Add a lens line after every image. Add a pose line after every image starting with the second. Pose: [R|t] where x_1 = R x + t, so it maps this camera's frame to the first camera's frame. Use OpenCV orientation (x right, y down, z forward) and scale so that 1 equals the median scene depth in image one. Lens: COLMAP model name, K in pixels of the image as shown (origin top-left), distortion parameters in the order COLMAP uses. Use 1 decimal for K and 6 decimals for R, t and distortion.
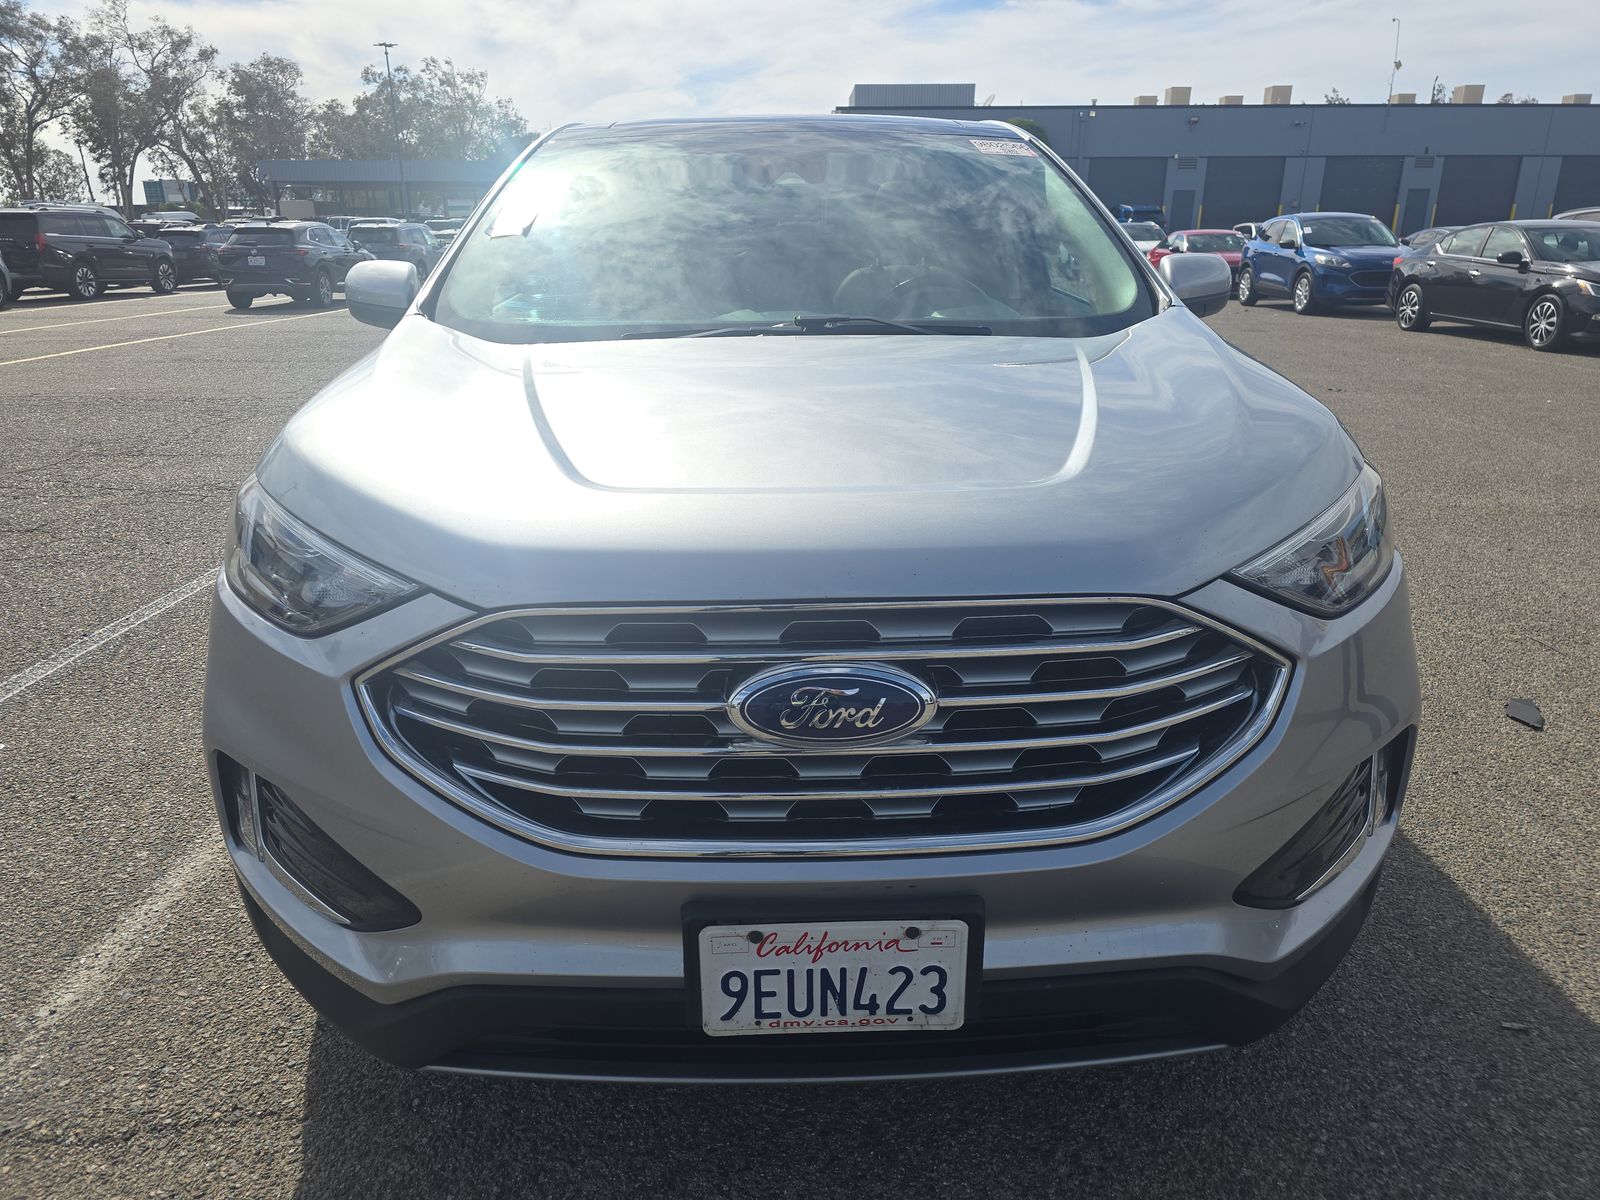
lens RADIAL K [[1096.4, 0, 800.0], [0, 1096.4, 600.0], [0, 0, 1]] dist [0.032412, -0.025516]
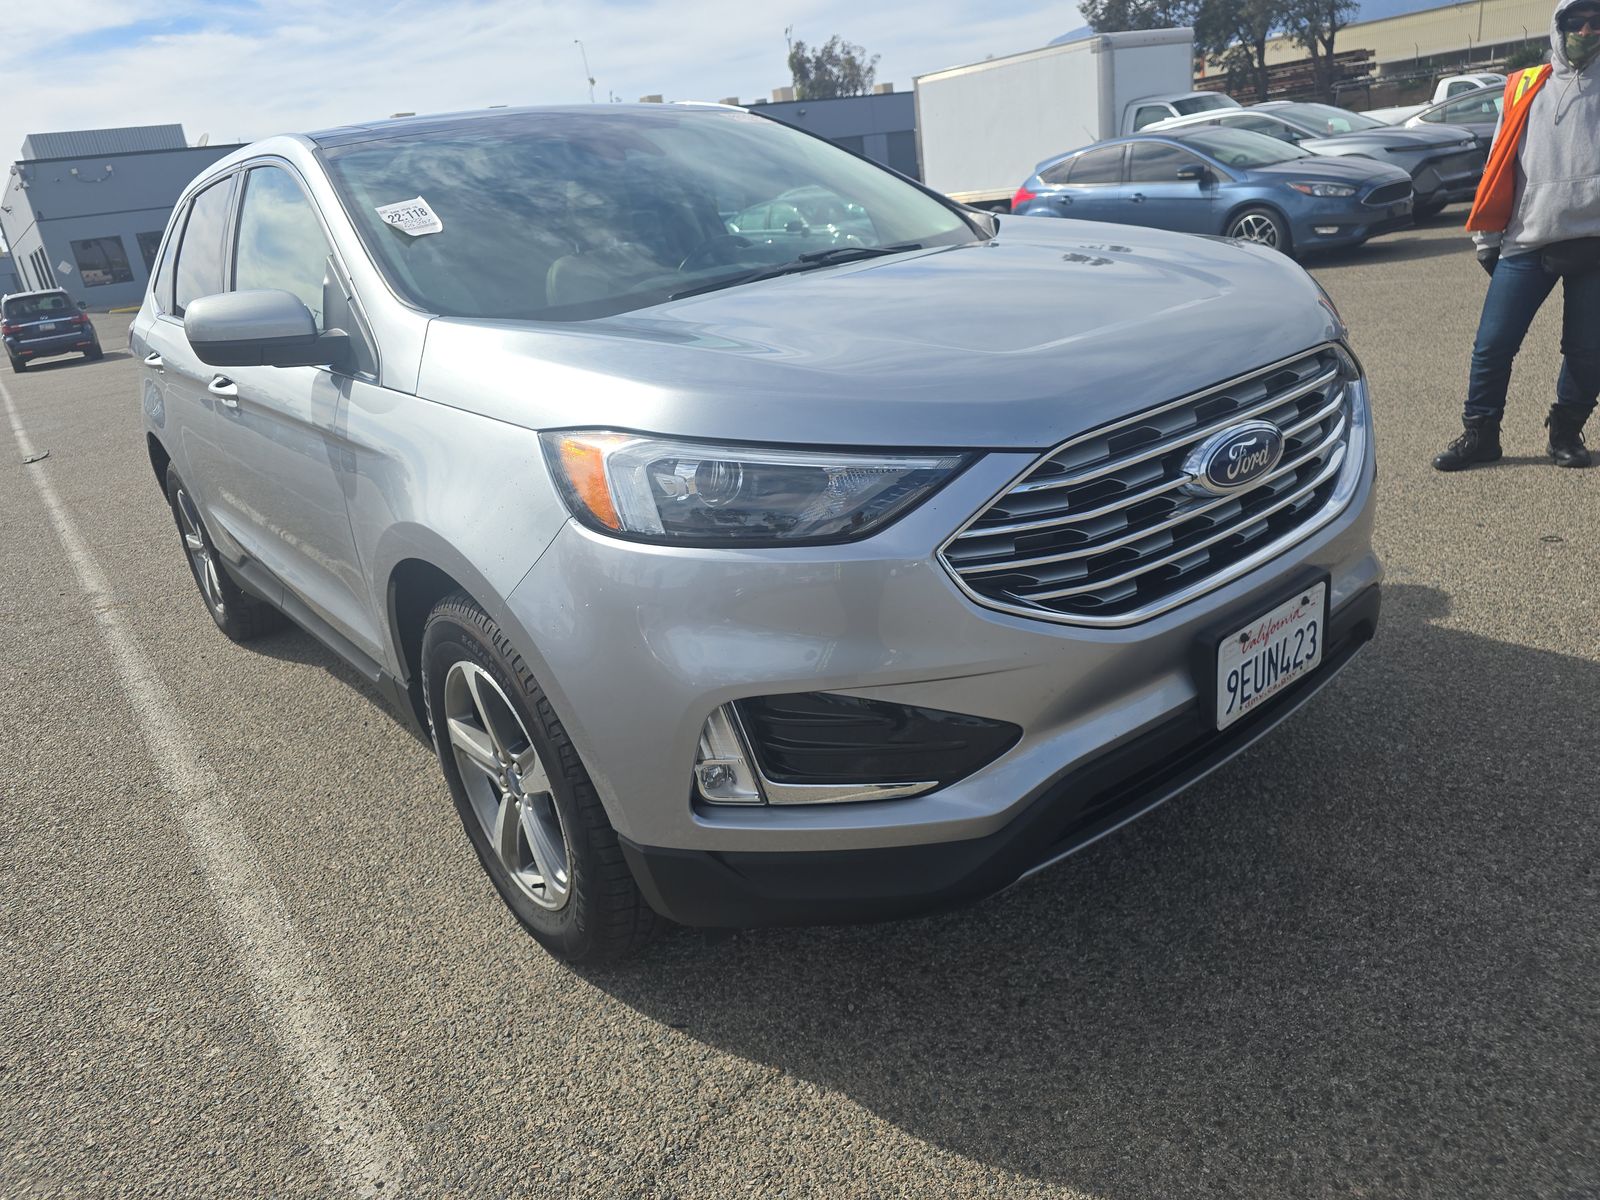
lens RADIAL K [[1096.4, 0, 800.0], [0, 1096.4, 600.0], [0, 0, 1]] dist [0.032412, -0.025516]
pose [[0.794146, -0.303665, 0.526422, -1.151349], [0.314980, 0.946455, 0.070789, -0.005119], [-0.519731, 0.109595, 0.847272, 0.128077]]
